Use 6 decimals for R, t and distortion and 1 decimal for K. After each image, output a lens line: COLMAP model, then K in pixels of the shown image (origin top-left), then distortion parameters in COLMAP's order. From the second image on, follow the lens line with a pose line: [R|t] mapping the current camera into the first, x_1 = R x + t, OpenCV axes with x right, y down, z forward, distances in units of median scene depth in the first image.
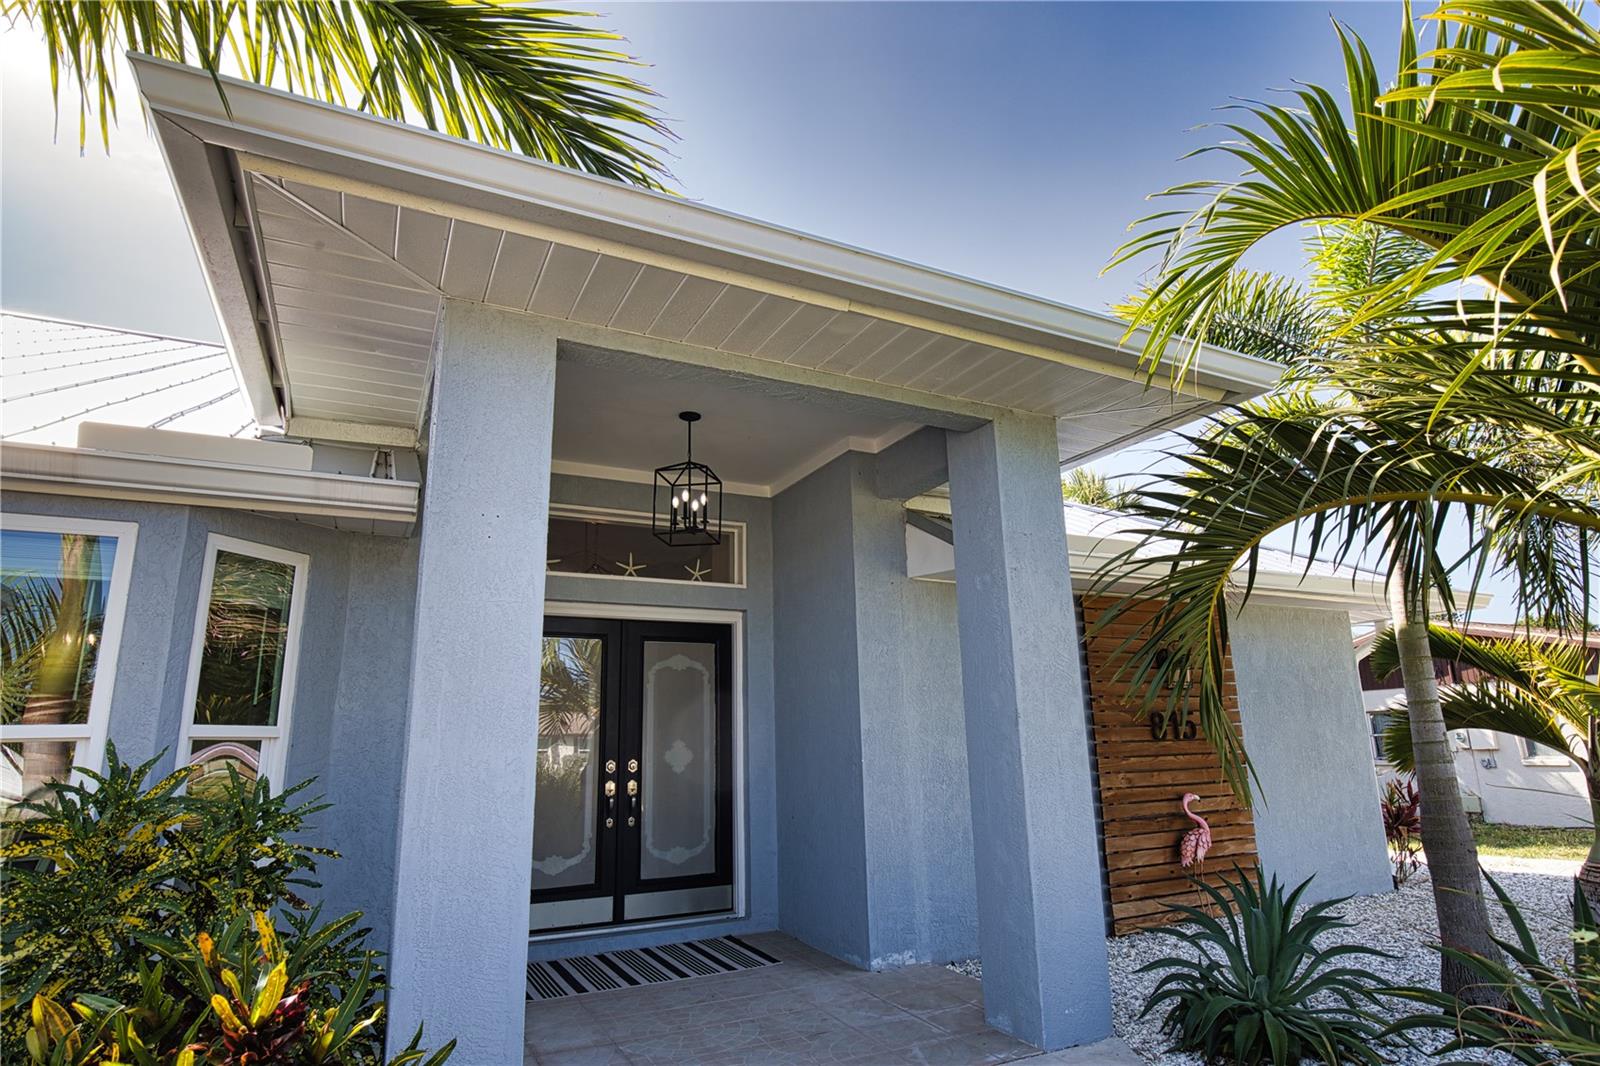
lens RADIAL K [[876.8, 0, 800.0], [0, 876.8, 533.0], [0, 0, 1]] dist [-0.001778, -0.001600]
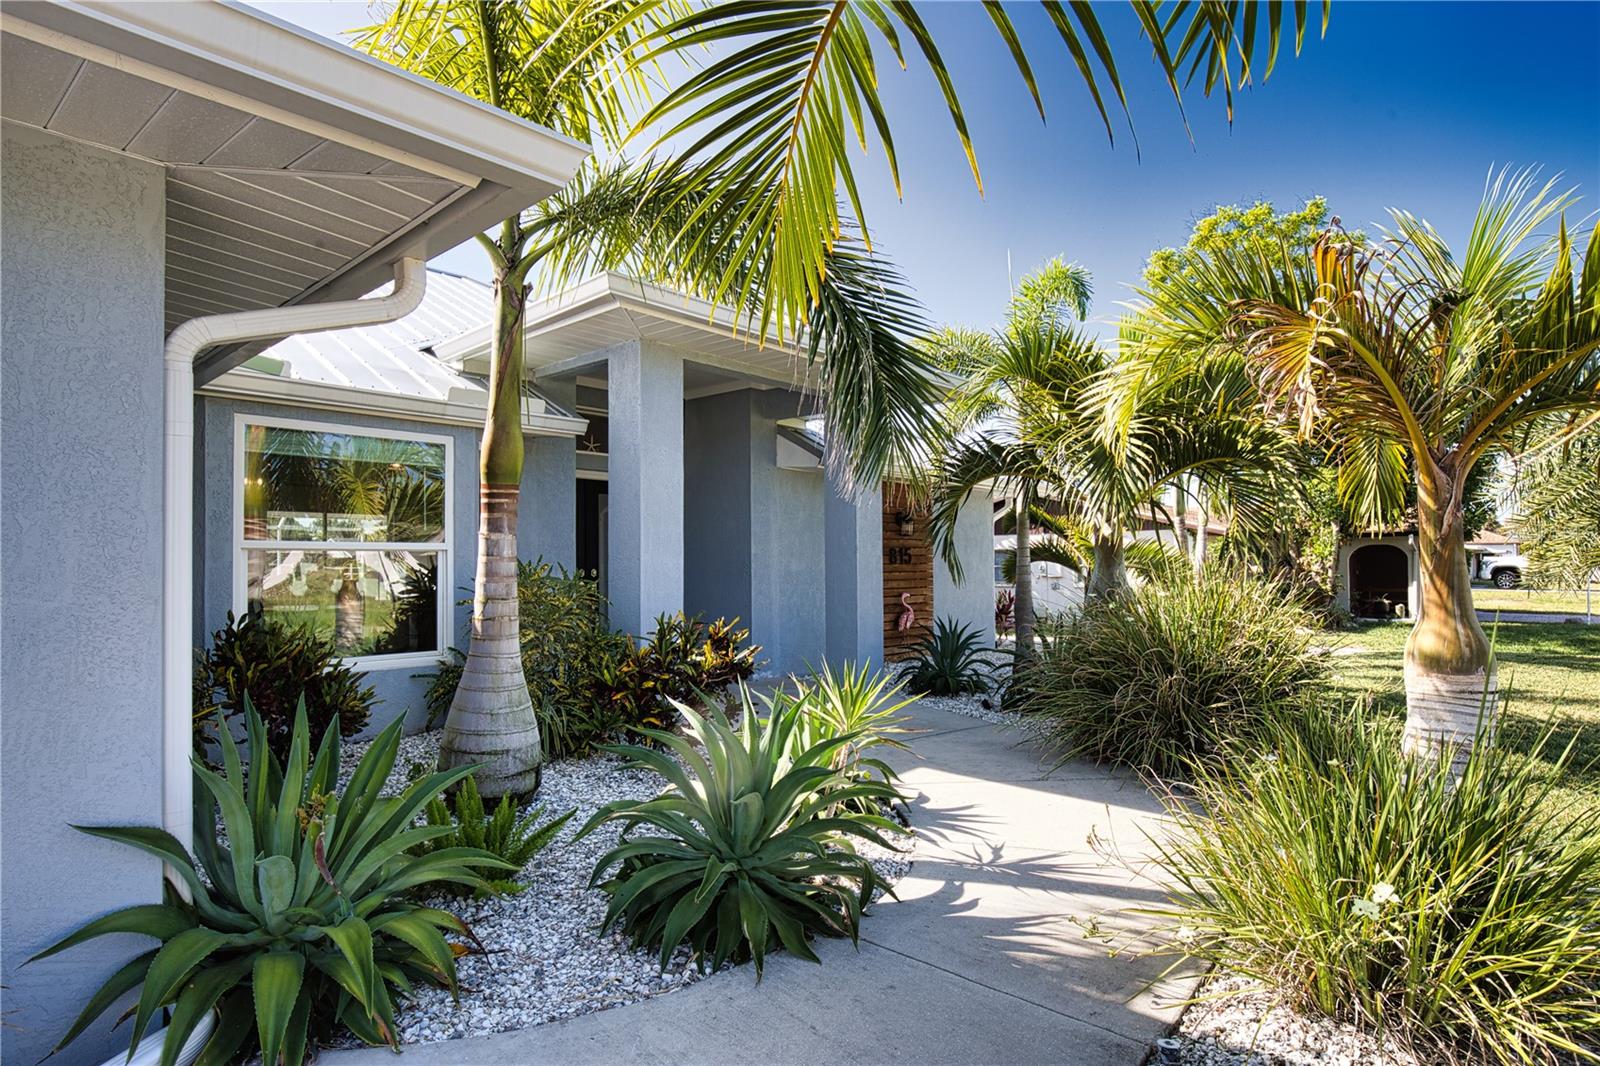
lens RADIAL K [[876.8, 0, 800.0], [0, 876.8, 533.0], [0, 0, 1]] dist [-0.001778, -0.001600]
pose [[0.935136, 0.031477, 0.352889, -0.413232], [-0.099411, 0.979344, 0.176076, -0.121860], [-0.340058, -0.199736, 0.918949, -0.574760]]
